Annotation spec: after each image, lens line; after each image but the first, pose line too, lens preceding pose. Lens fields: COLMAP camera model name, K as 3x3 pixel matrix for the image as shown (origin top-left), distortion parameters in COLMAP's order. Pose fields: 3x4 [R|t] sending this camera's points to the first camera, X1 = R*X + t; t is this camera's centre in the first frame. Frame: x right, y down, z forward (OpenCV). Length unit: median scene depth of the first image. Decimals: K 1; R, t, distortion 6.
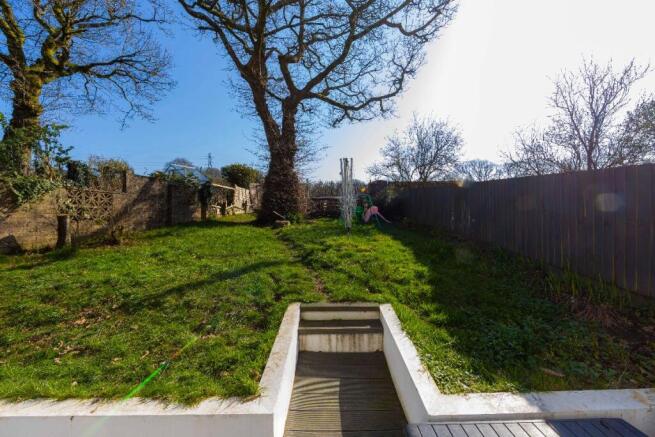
lens RADIAL K [[252.5, 0, 329.5], [0, 252.5, 216.2], [0, 0, 1]] dist [-0.002938, -0.000295]
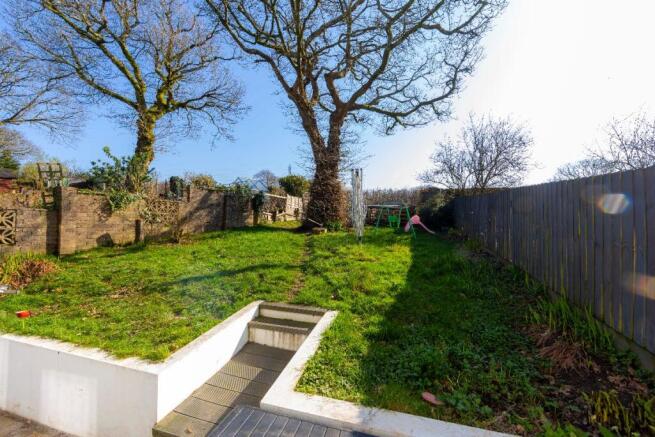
lens RADIAL K [[252.5, 0, 329.5], [0, 252.5, 216.2], [0, 0, 1]] dist [-0.002938, -0.000295]
pose [[0.959200, 0.015310, -0.282314, 0.129189], [-0.023344, 0.999412, -0.025115, -0.004650], [0.281764, 0.030681, 0.958993, -0.005303]]
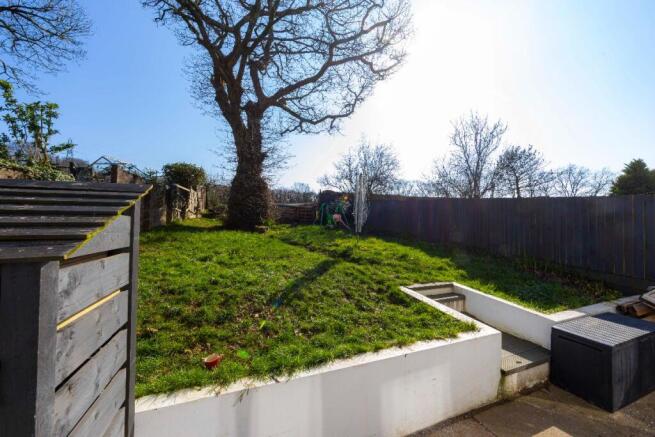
lens RADIAL K [[253.6, 0, 328.8], [0, 253.6, 217.3], [0, 0, 1]] dist [0.000643, 0.000022]
pose [[0.932774, 0.021386, 0.359826, -0.257976], [-0.012452, 0.999554, -0.027128, 0.005833], [-0.360246, 0.020824, 0.932625, -0.030569]]
